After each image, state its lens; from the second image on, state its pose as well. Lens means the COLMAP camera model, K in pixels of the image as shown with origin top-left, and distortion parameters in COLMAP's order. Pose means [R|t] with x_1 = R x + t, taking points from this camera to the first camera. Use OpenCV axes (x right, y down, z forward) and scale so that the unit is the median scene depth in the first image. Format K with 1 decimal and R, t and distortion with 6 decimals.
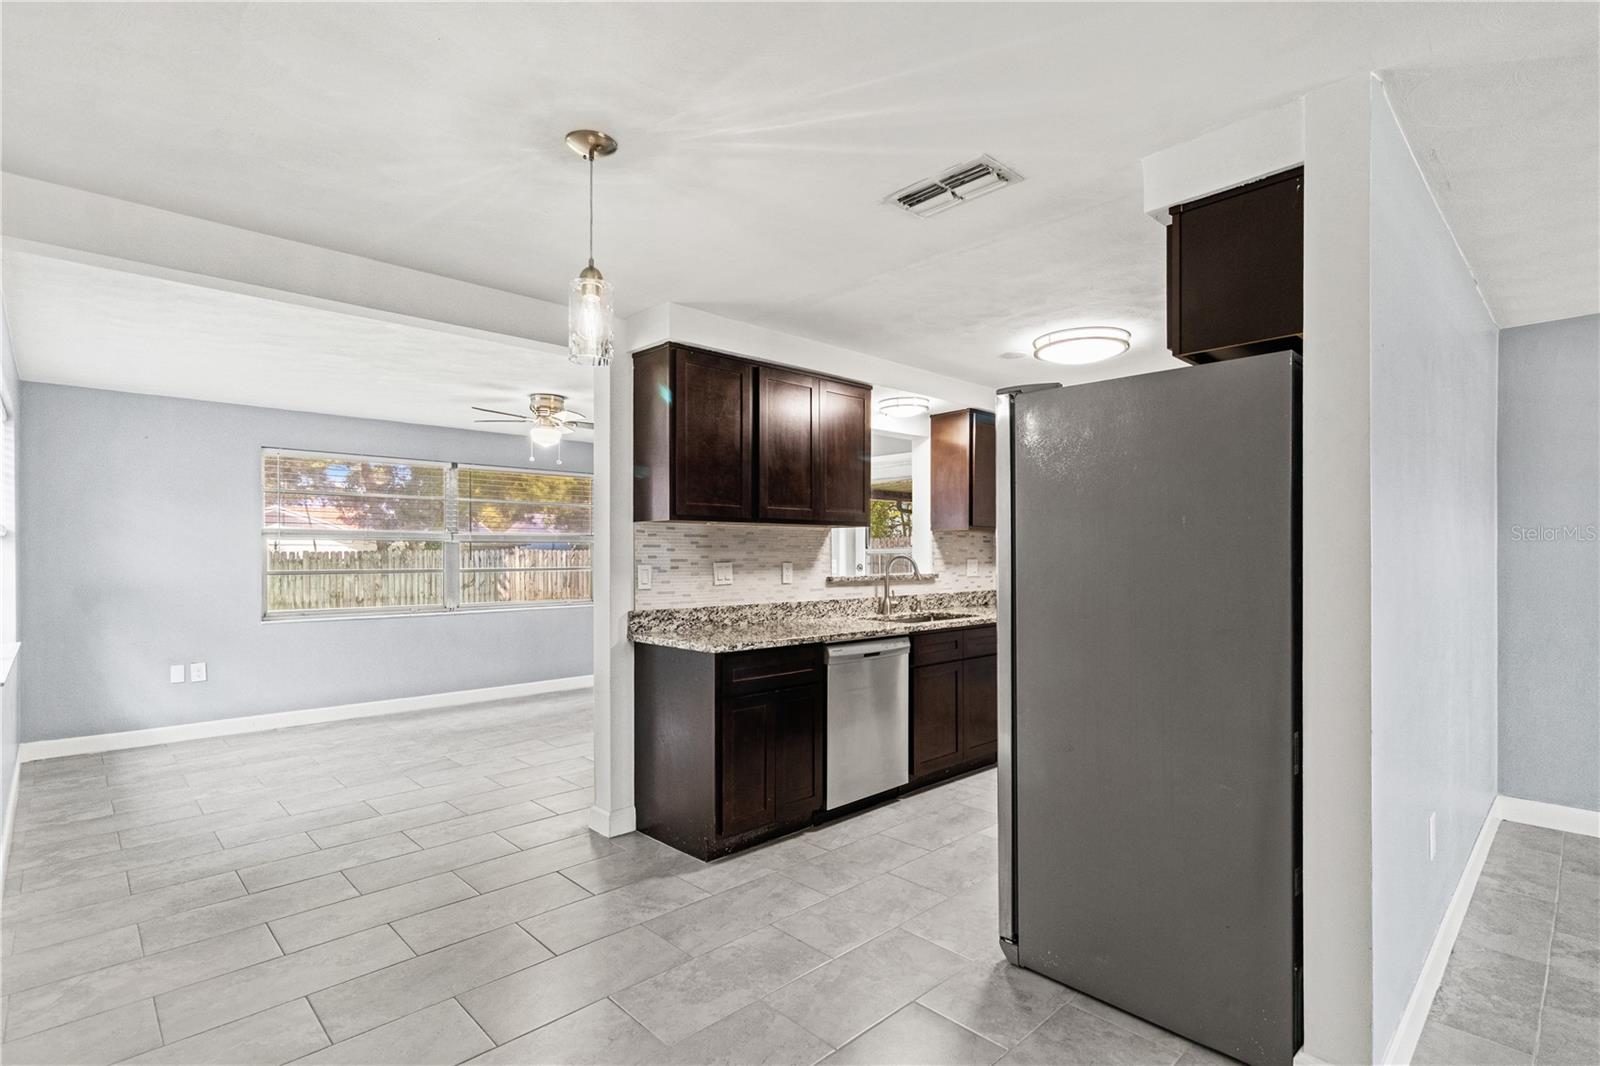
lens RADIAL K [[767.1, 0, 814.0], [0, 767.1, 548.0], [0, 0, 1]] dist [-0.003619, 0.001899]
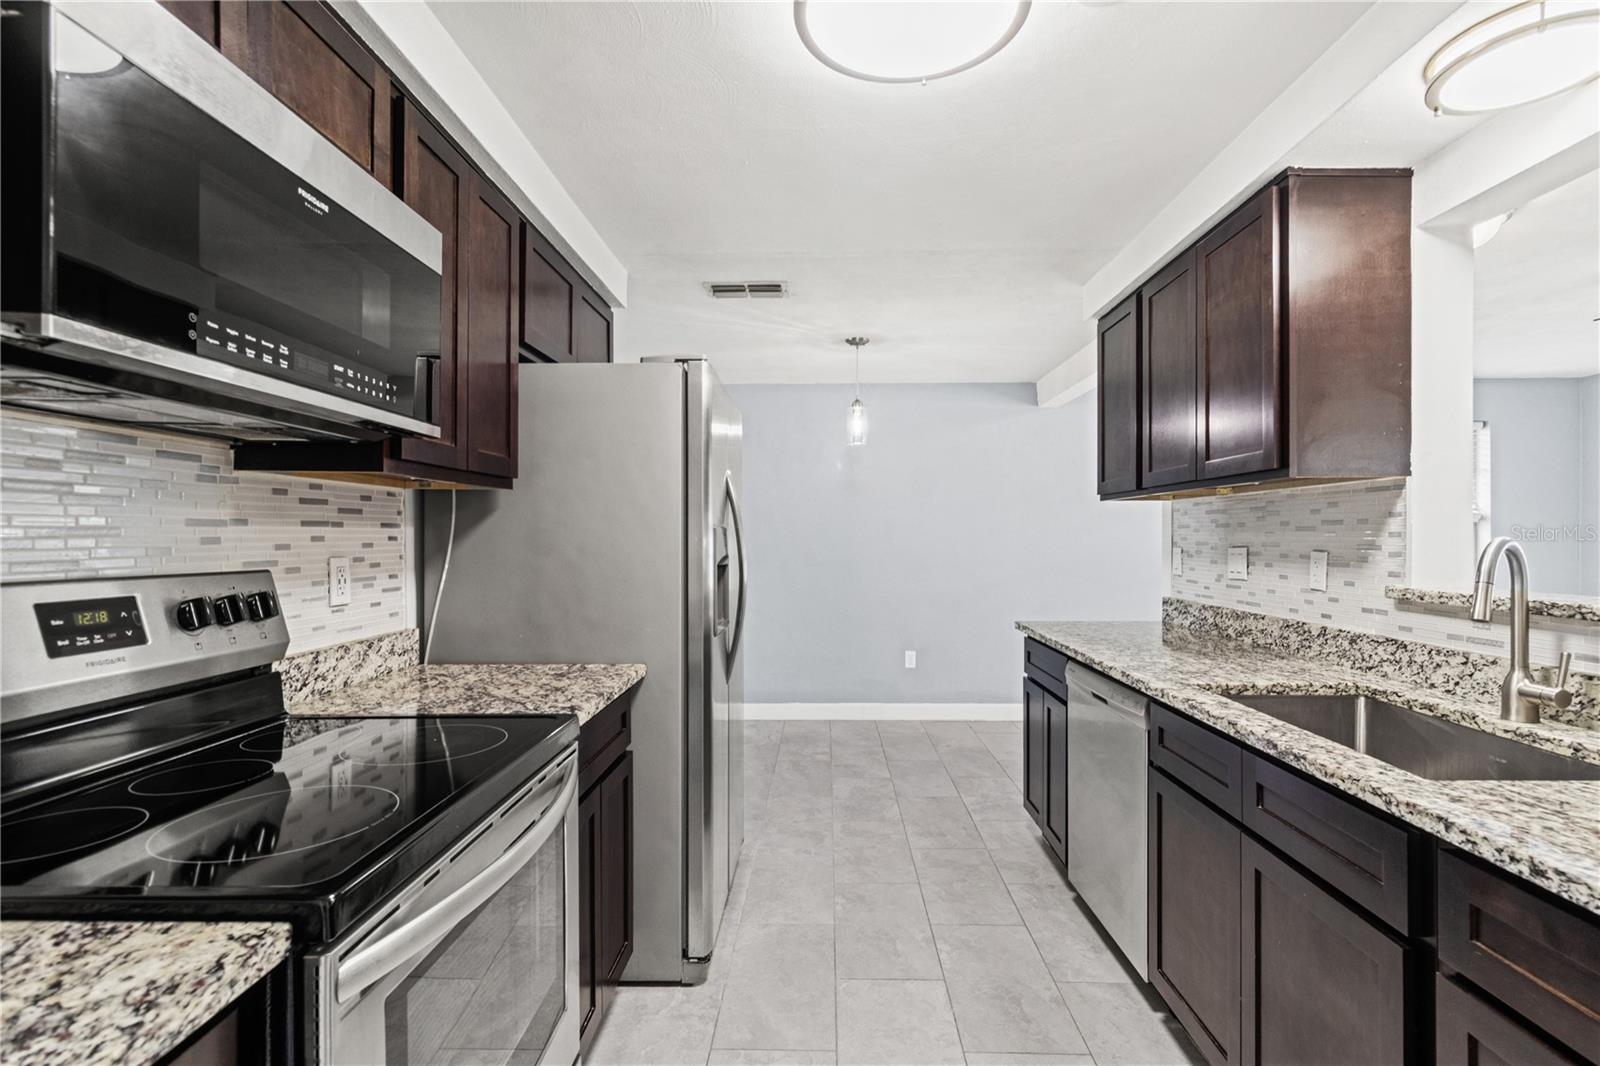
lens RADIAL K [[767.1, 0, 801.4], [0, 767.1, 539.4], [0, 0, 1]] dist [-0.003619, 0.001899]
pose [[-0.717430, 0.007938, -0.696585, 0.647898], [0.011978, 0.999928, -0.000942, 0.007330], [0.696527, -0.009019, -0.717474, 1.214254]]
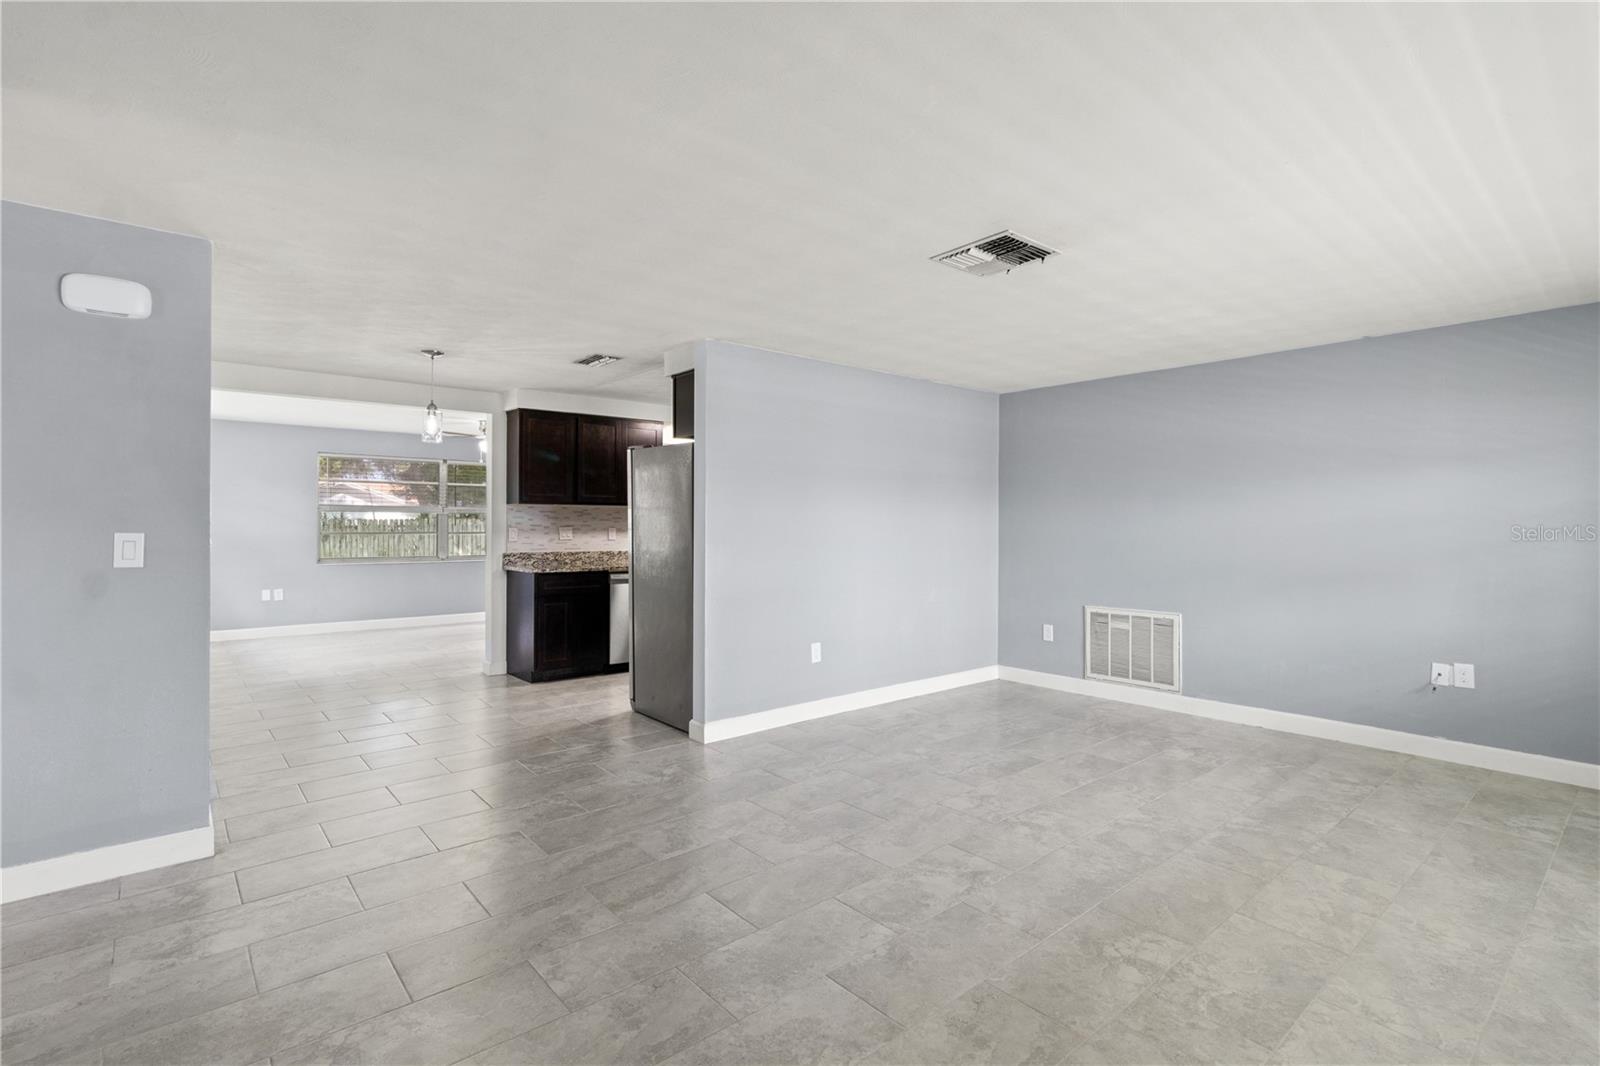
lens RADIAL K [[767.1, 0, 812.8], [0, 767.1, 523.4], [0, 0, 1]] dist [-0.003619, 0.001899]
pose [[0.997695, 0.005565, -0.067628, 0.552669], [-0.005081, 0.999960, 0.007324, -0.005040], [0.067666, -0.006964, 0.997684, -0.690214]]
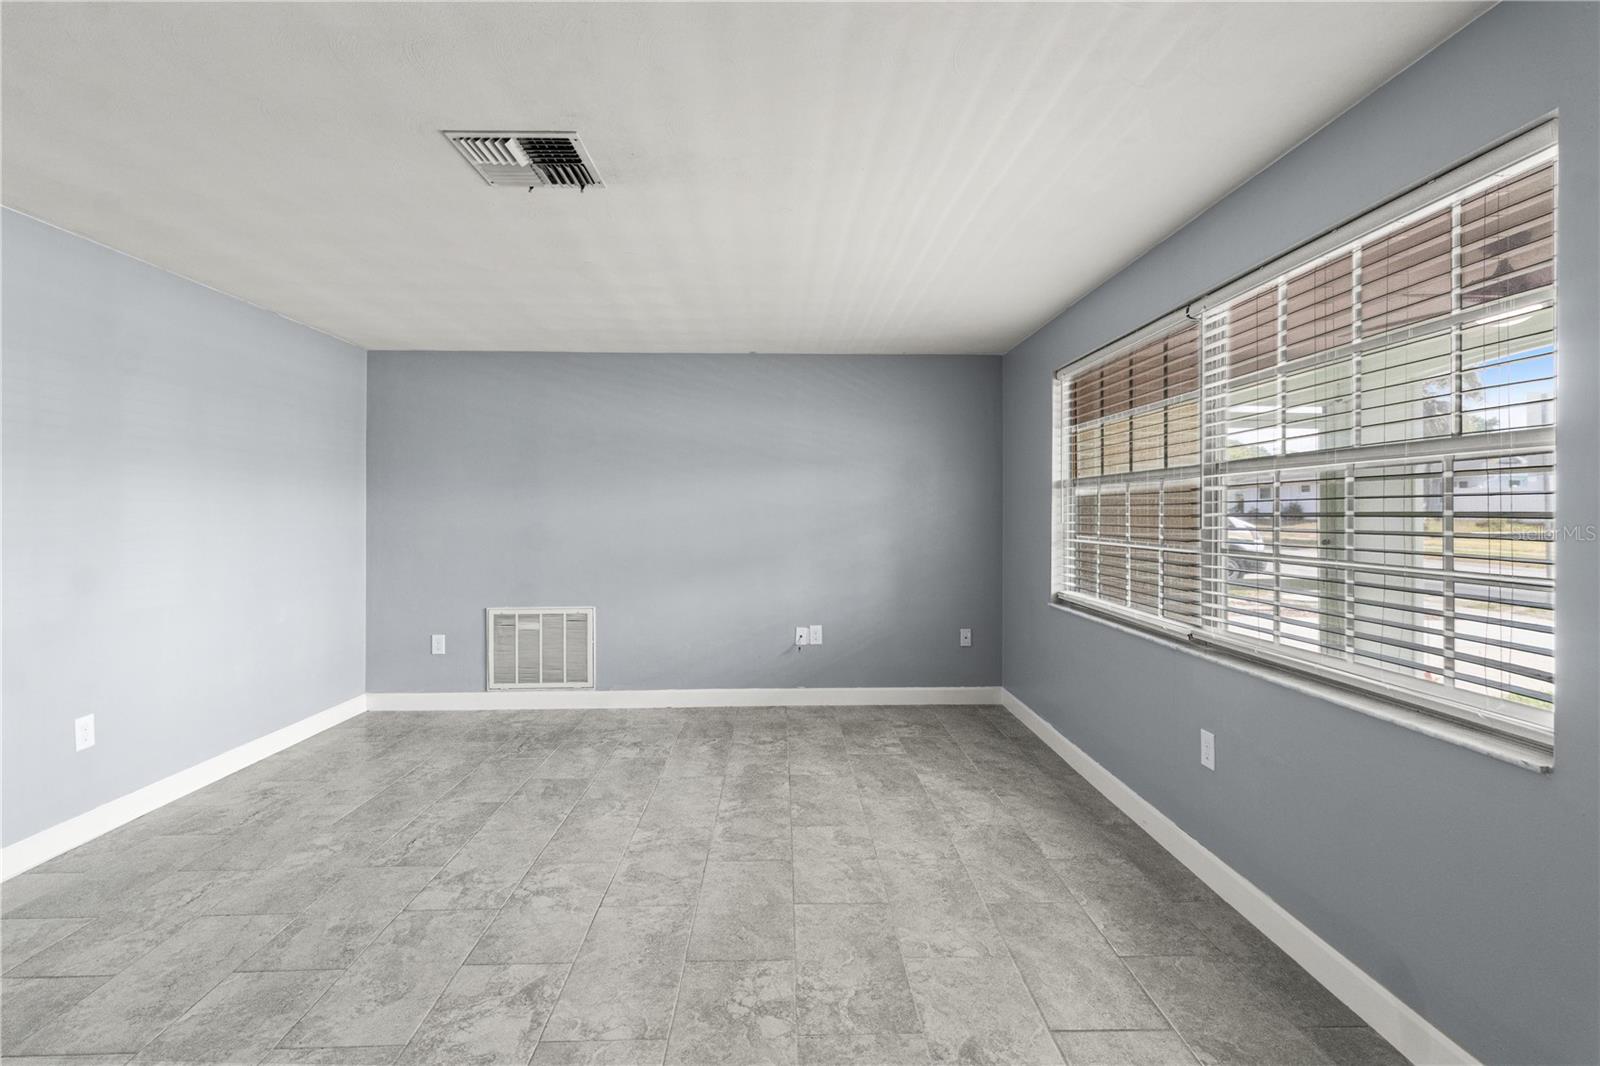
lens RADIAL K [[767.1, 0, 853.3], [0, 767.1, 517.9], [0, 0, 1]] dist [-0.003619, 0.001899]
pose [[0.668492, 0.000307, 0.743720, 0.357384], [-0.008655, 0.999935, 0.007367, -0.005104], [-0.743669, -0.011362, 0.668451, -0.398122]]
